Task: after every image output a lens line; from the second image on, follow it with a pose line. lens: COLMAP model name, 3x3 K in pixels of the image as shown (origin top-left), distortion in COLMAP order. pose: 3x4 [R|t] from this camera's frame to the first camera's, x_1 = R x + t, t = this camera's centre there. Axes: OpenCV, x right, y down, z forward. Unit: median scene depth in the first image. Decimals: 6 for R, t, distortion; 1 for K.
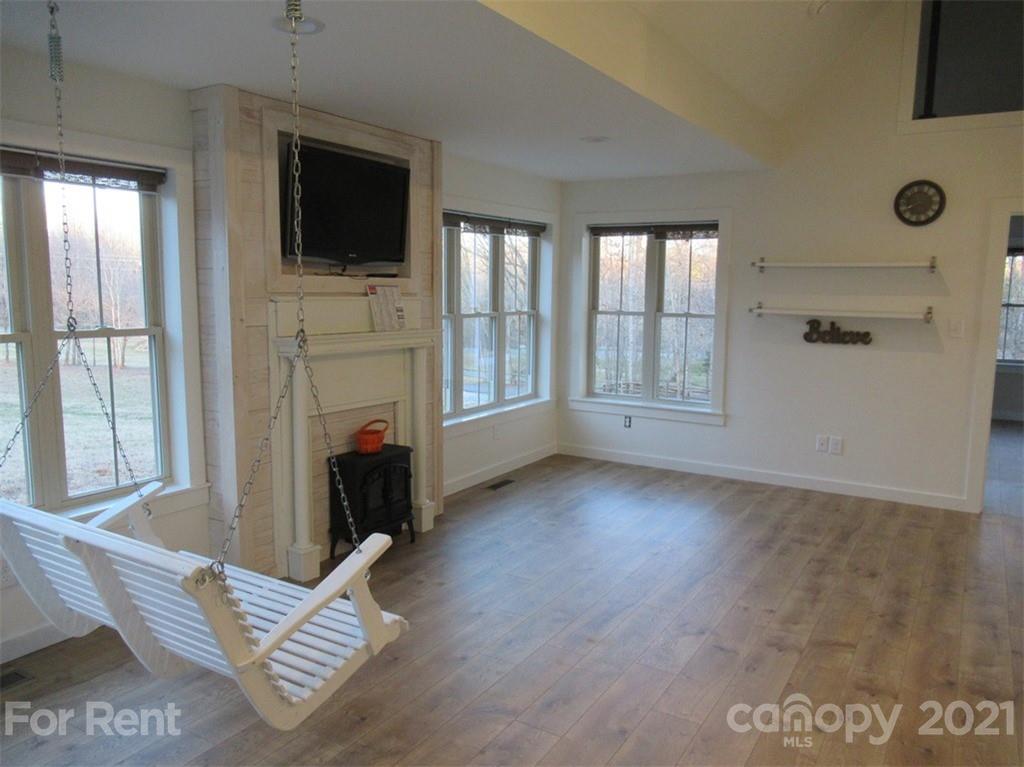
lens RADIAL K [[763.0, 0, 510.3], [0, 763.0, 384.6], [0, 0, 1]] dist [-0.004952, -0.003881]
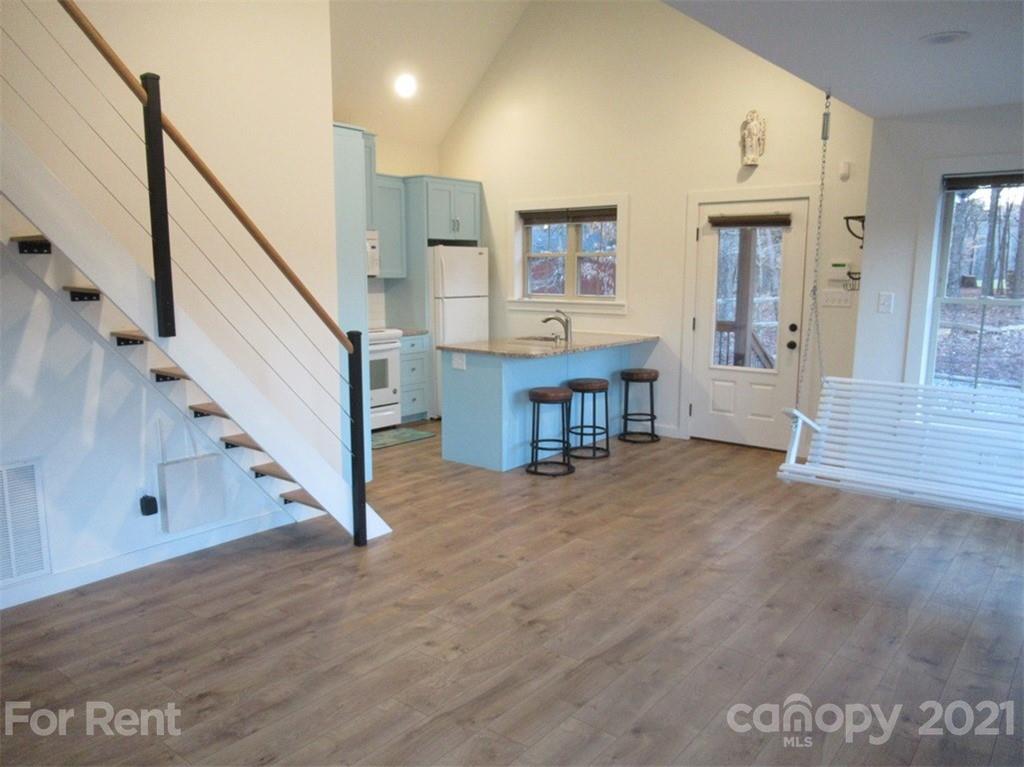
lens RADIAL K [[763.0, 0, 510.3], [0, 763.0, 384.6], [0, 0, 1]] dist [-0.004952, -0.003881]
pose [[-0.992055, -0.030394, 0.122076, 0.119763], [0.004713, 0.960717, 0.277491, -0.162373], [-0.125714, 0.275862, -0.952941, 1.299752]]
